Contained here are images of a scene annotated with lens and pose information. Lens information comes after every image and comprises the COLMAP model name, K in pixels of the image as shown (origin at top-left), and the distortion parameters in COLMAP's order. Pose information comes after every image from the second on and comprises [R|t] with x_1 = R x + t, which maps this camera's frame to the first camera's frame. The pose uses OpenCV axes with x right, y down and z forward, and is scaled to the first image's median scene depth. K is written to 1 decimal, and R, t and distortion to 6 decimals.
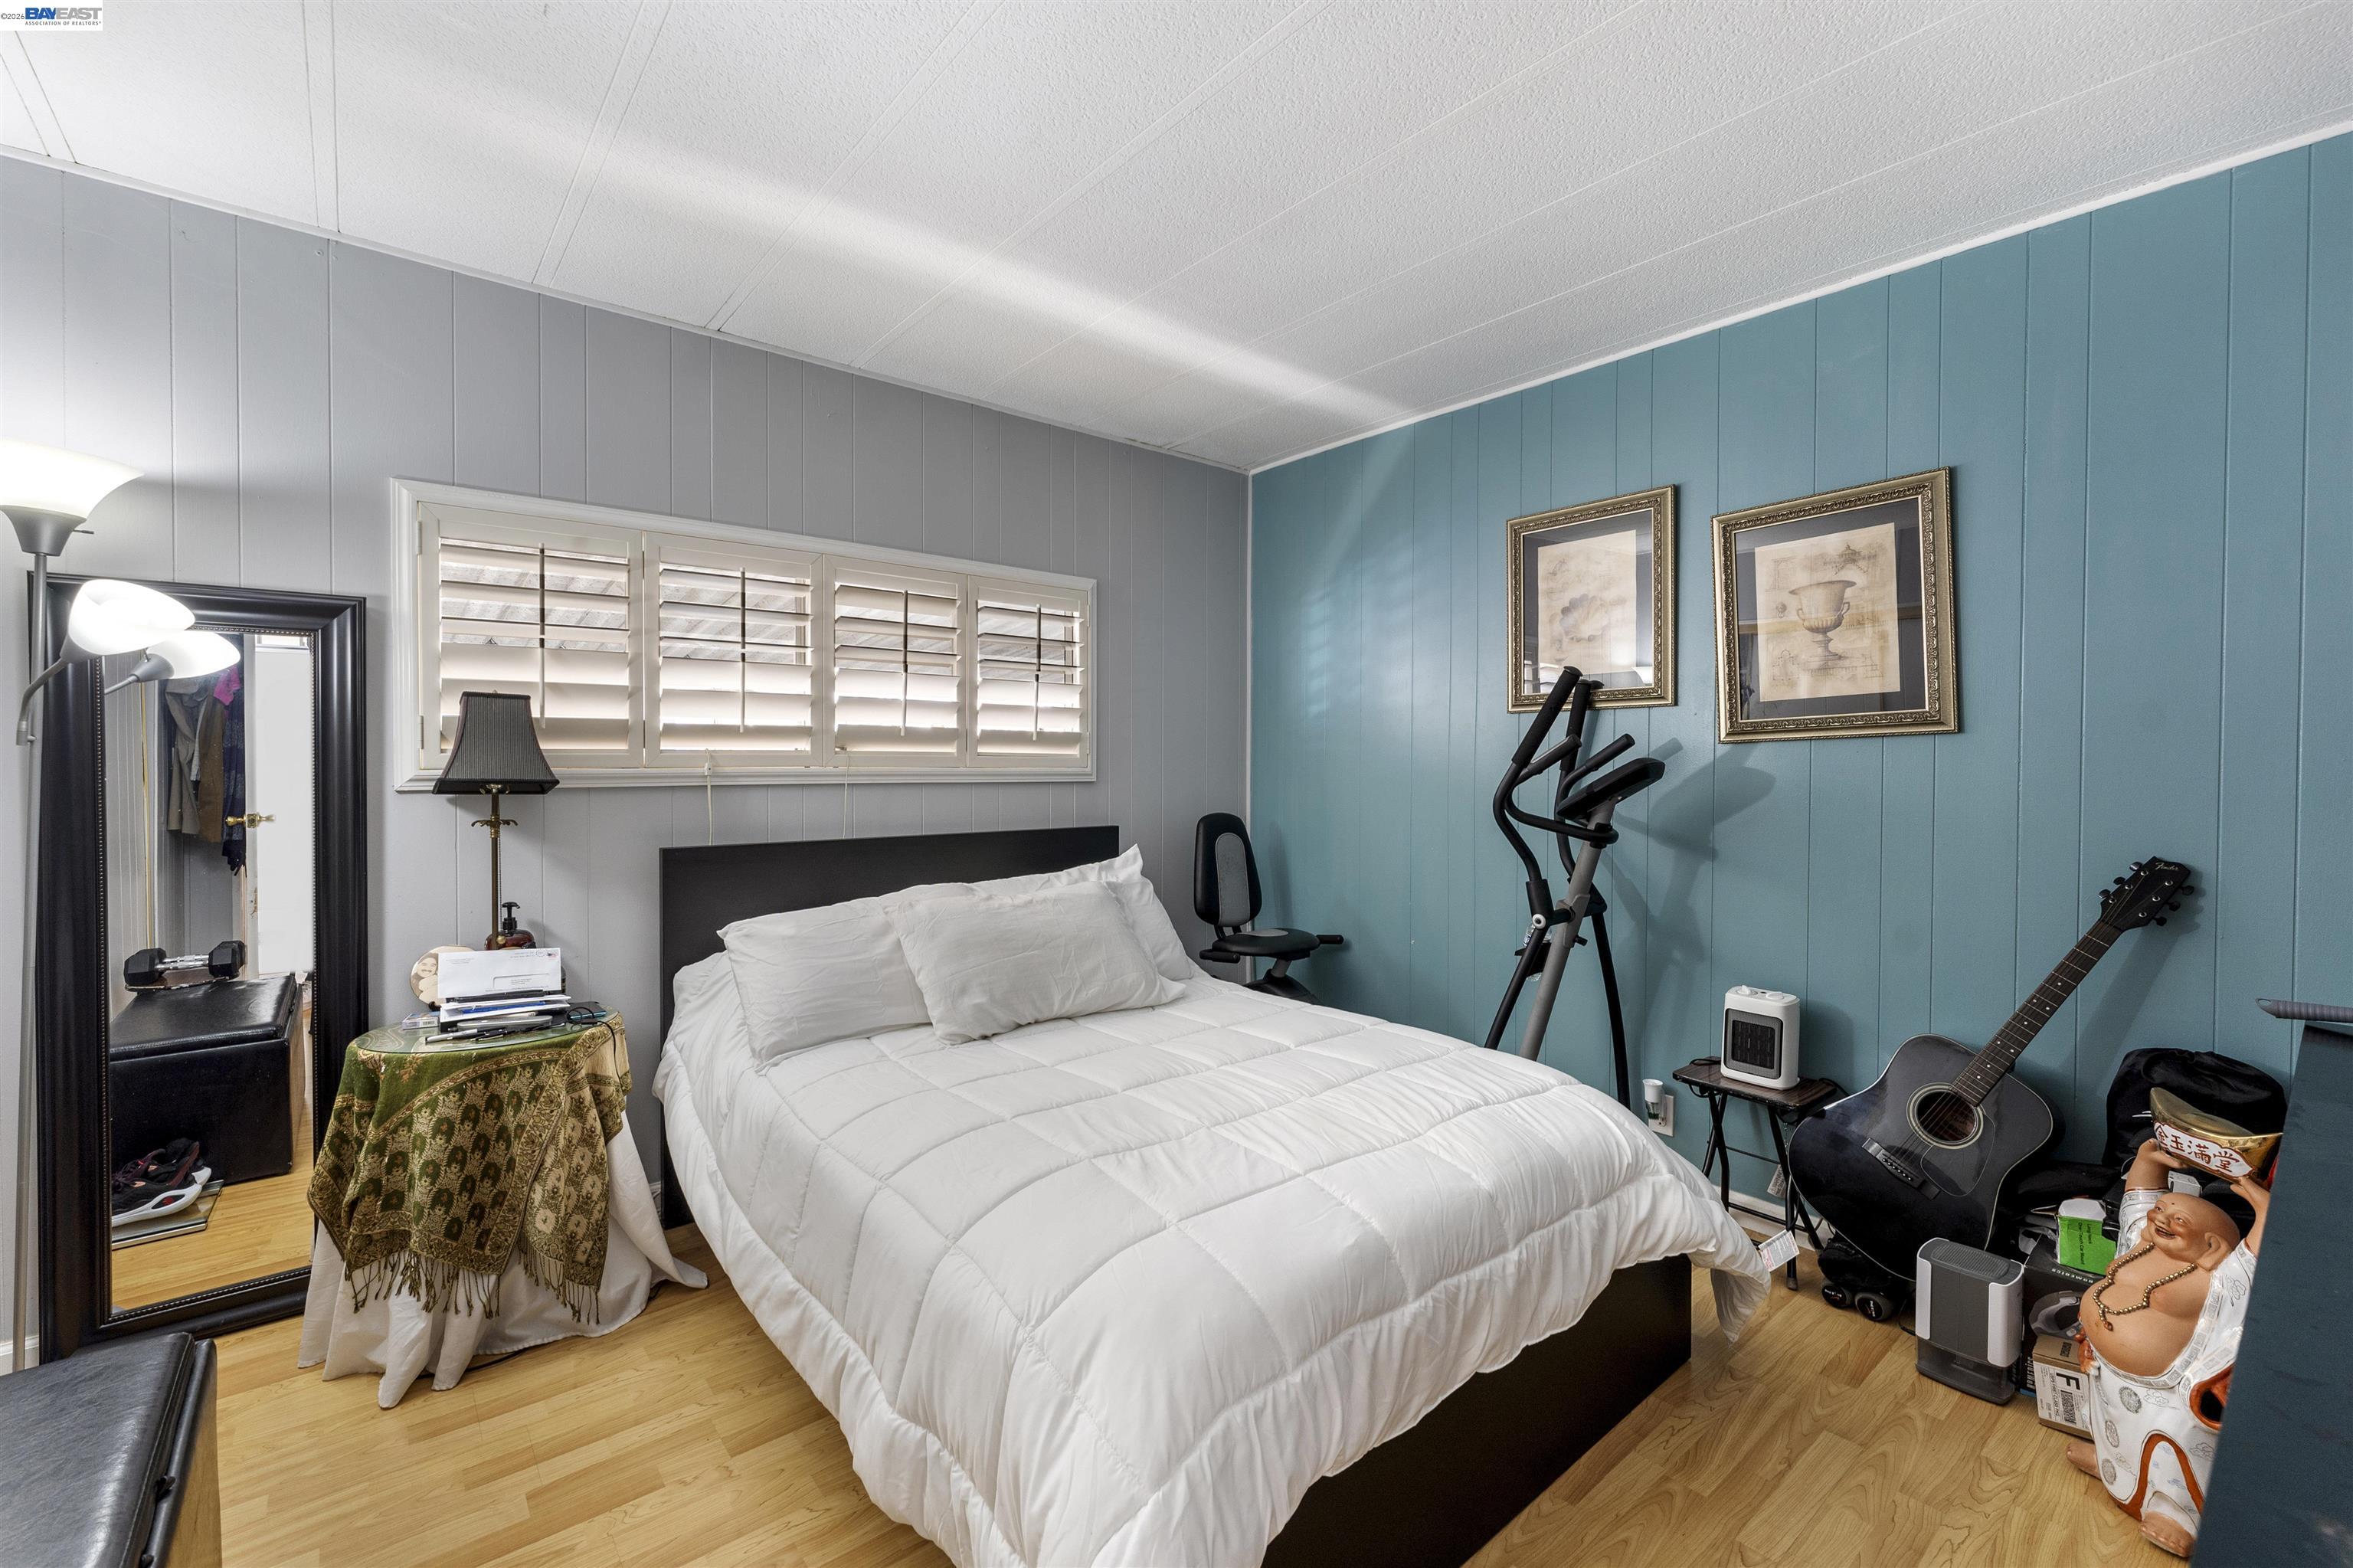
lens RADIAL K [[993.0, 0, 1170.6], [0, 993.0, 769.0], [0, 0, 1]] dist [-0.000803, 0.000119]
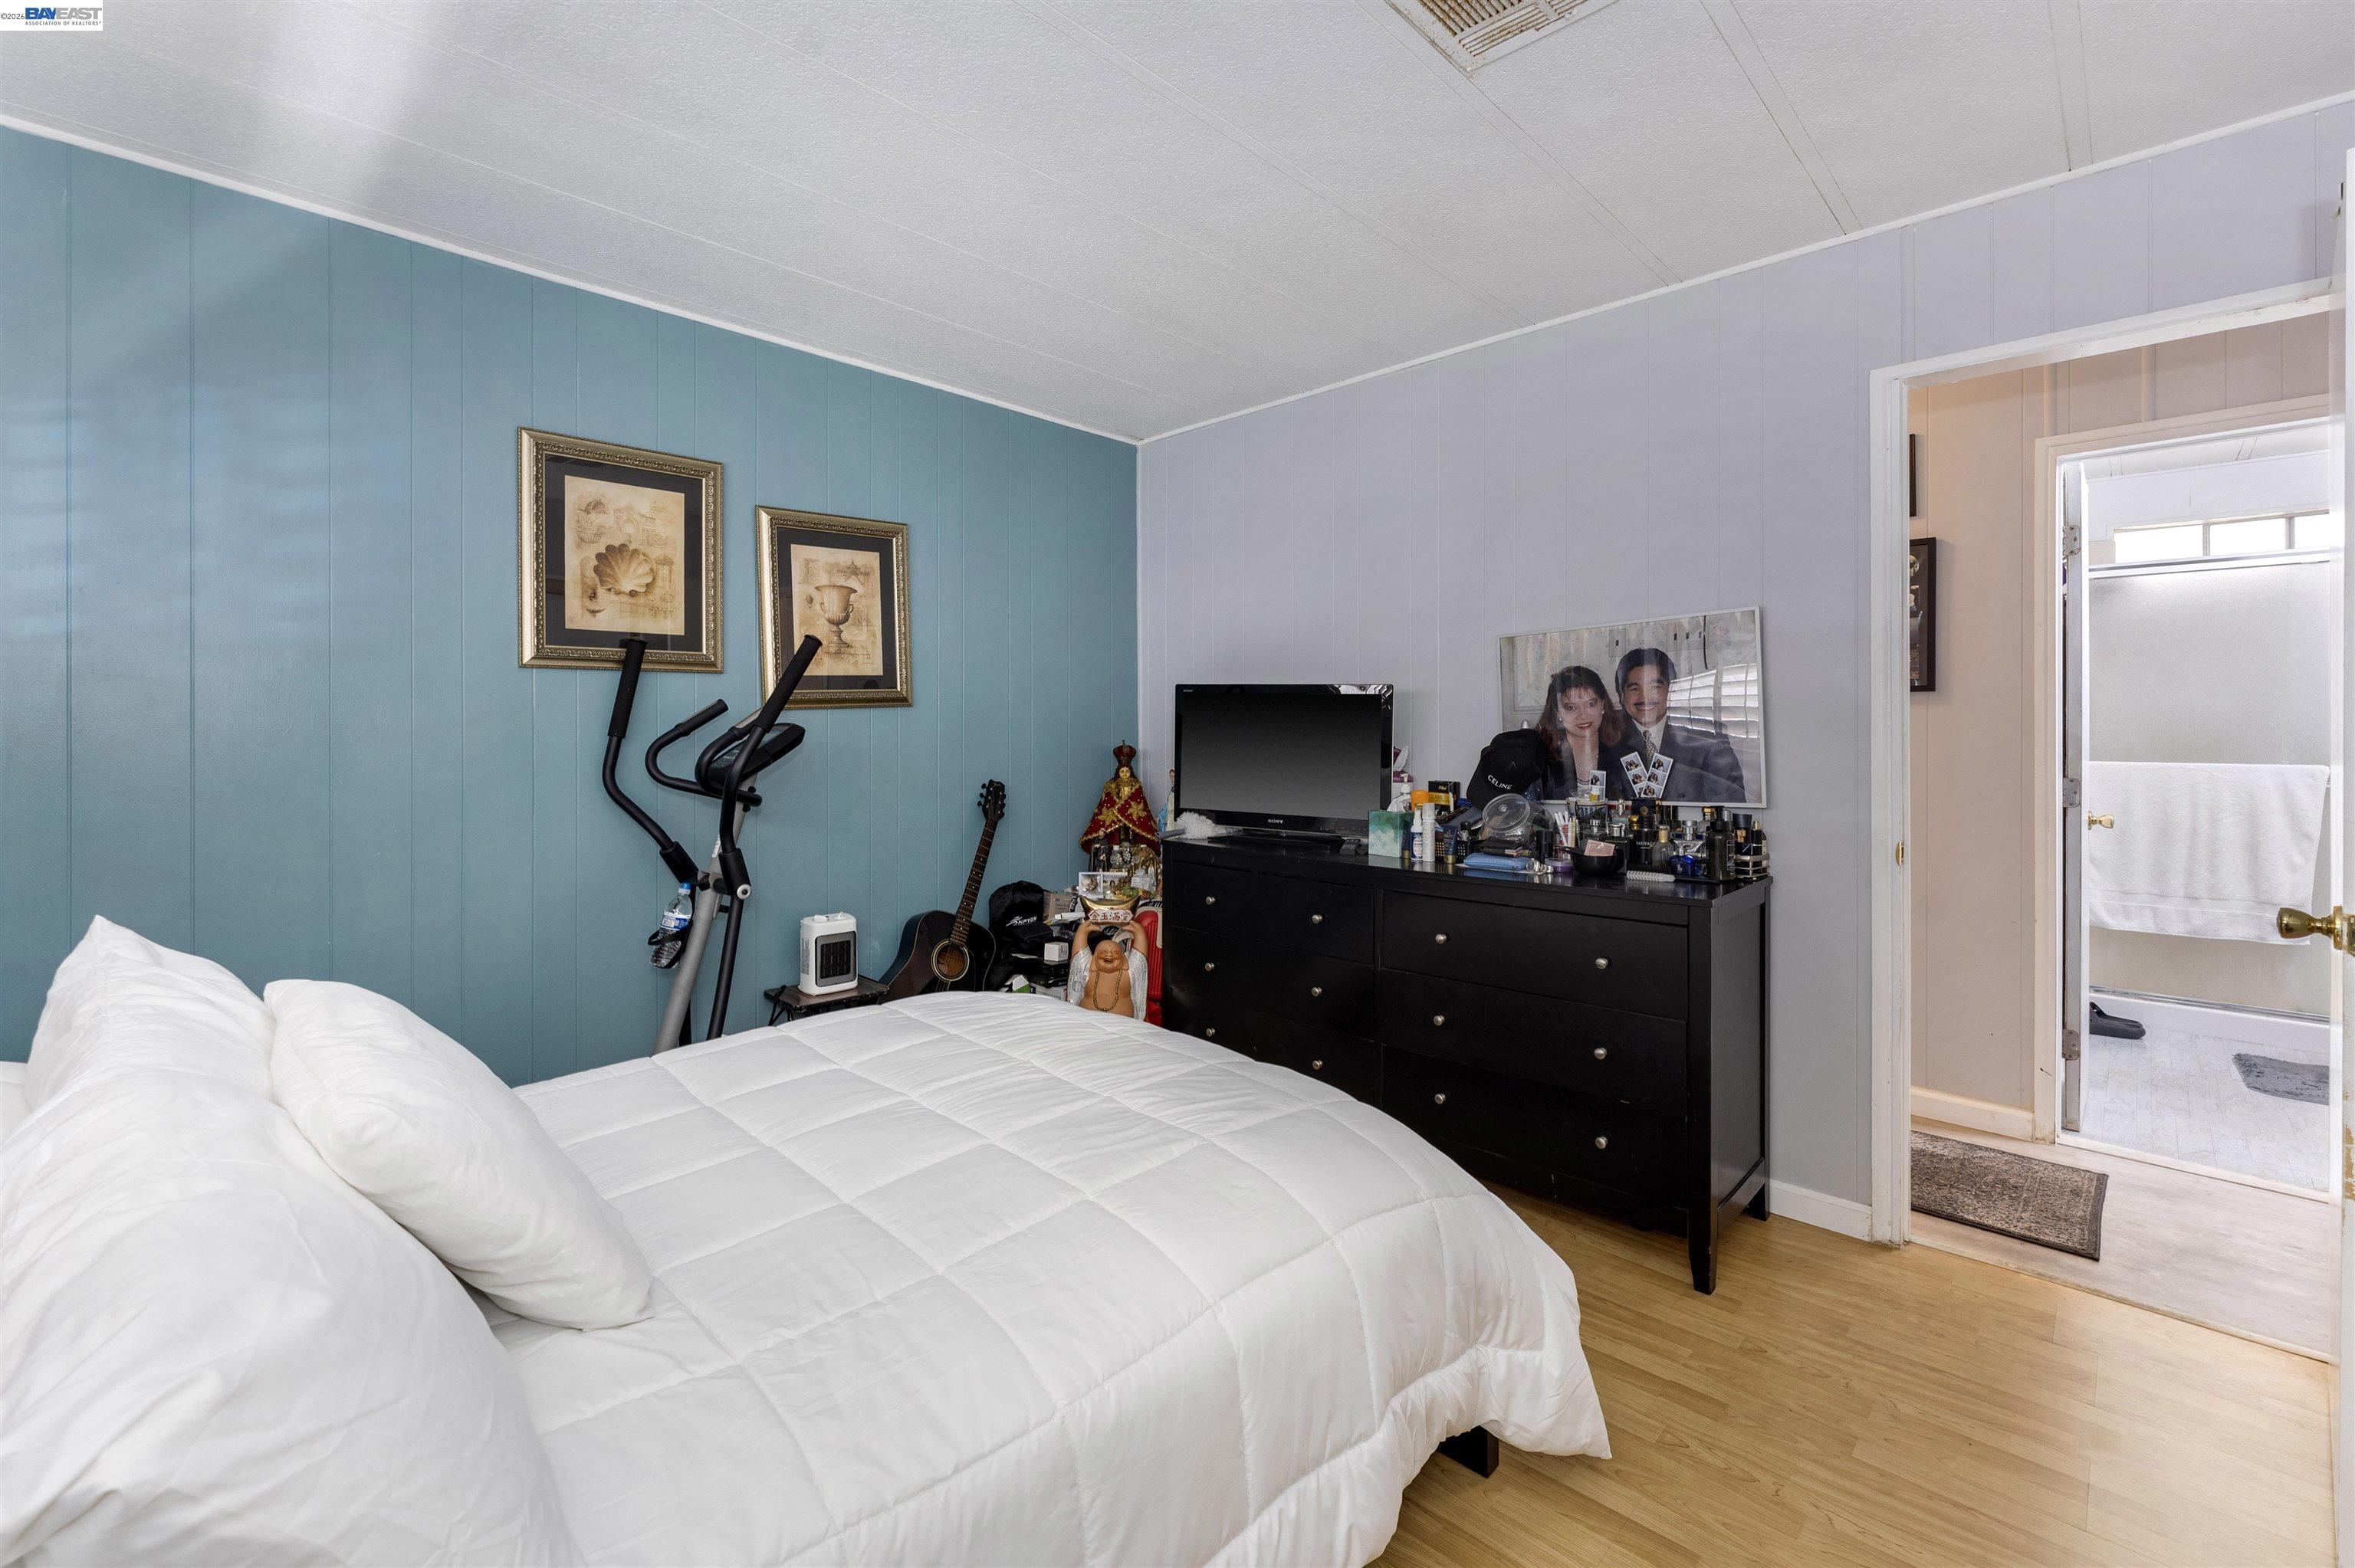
lens RADIAL K [[983.7, 0, 1170.2], [0, 983.7, 723.7], [0, 0, 1]] dist [0.001098, 0.000204]
pose [[-0.106379, 0.001416, 0.994325, -0.650873], [0.009315, 0.999957, -0.000427, -0.006100], [-0.994282, 0.009217, -0.106388, 0.718419]]
